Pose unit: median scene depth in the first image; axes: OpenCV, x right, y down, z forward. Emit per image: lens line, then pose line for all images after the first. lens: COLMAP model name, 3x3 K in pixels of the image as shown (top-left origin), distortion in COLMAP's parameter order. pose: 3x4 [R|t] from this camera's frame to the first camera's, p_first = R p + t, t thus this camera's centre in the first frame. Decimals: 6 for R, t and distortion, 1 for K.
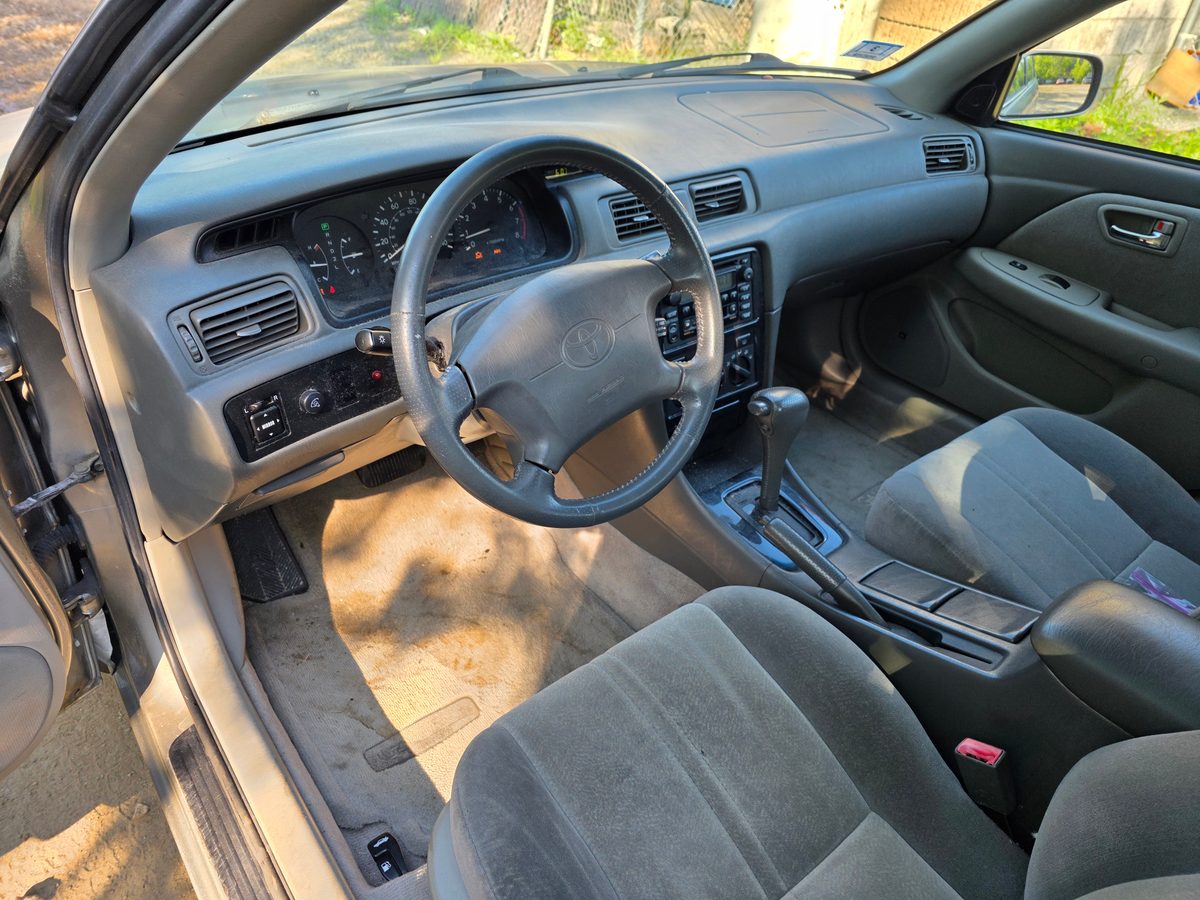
lens RADIAL K [[844.2, 0, 607.9], [0, 844.2, 454.1], [0, 0, 1]] dist [0.054452, -0.057008]
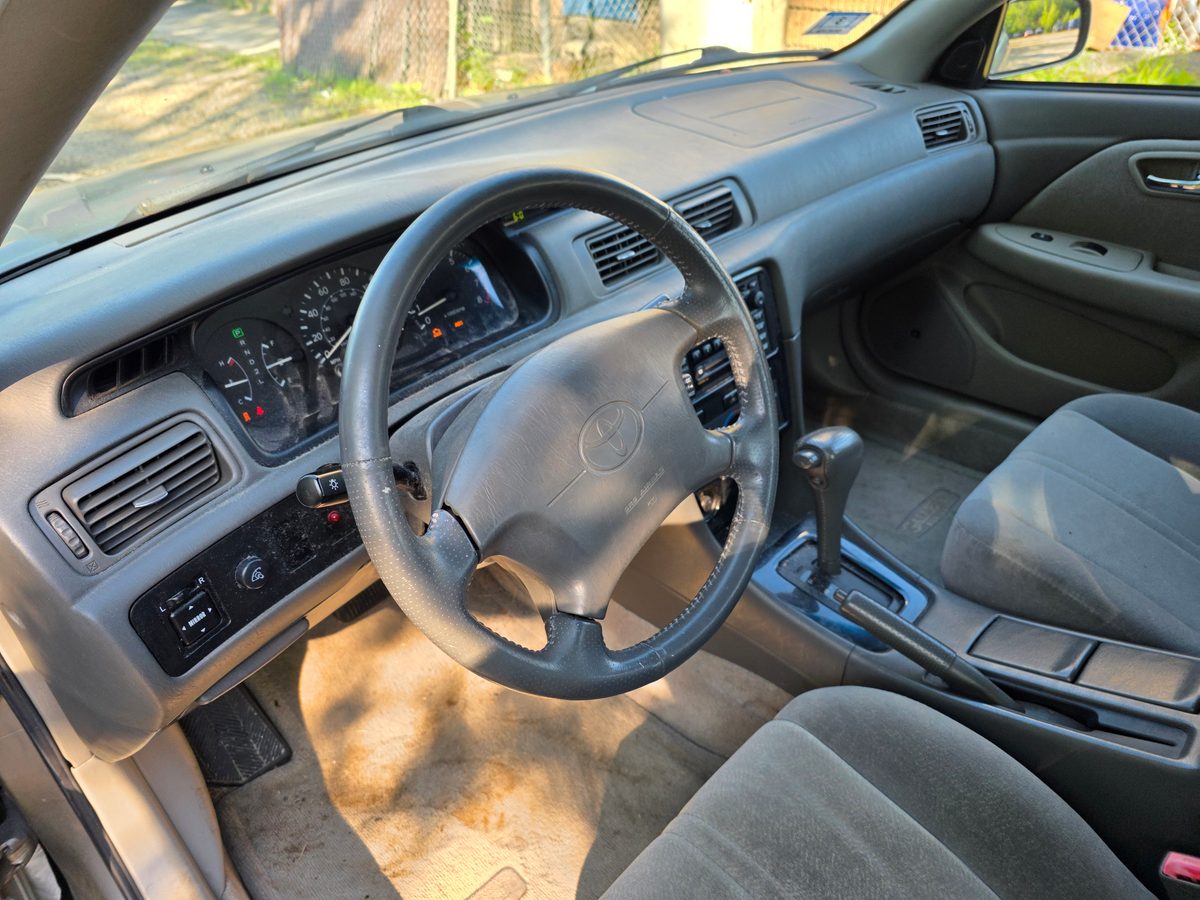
lens RADIAL K [[827.2, 0, 590.0], [0, 827.2, 452.9], [0, 0, 1]] dist [0.044712, -0.053253]
pose [[0.985897, -0.165211, 0.026705, -0.044377], [0.165841, 0.985874, -0.023417, -0.072051], [-0.022459, 0.027515, 0.999369, 0.193435]]
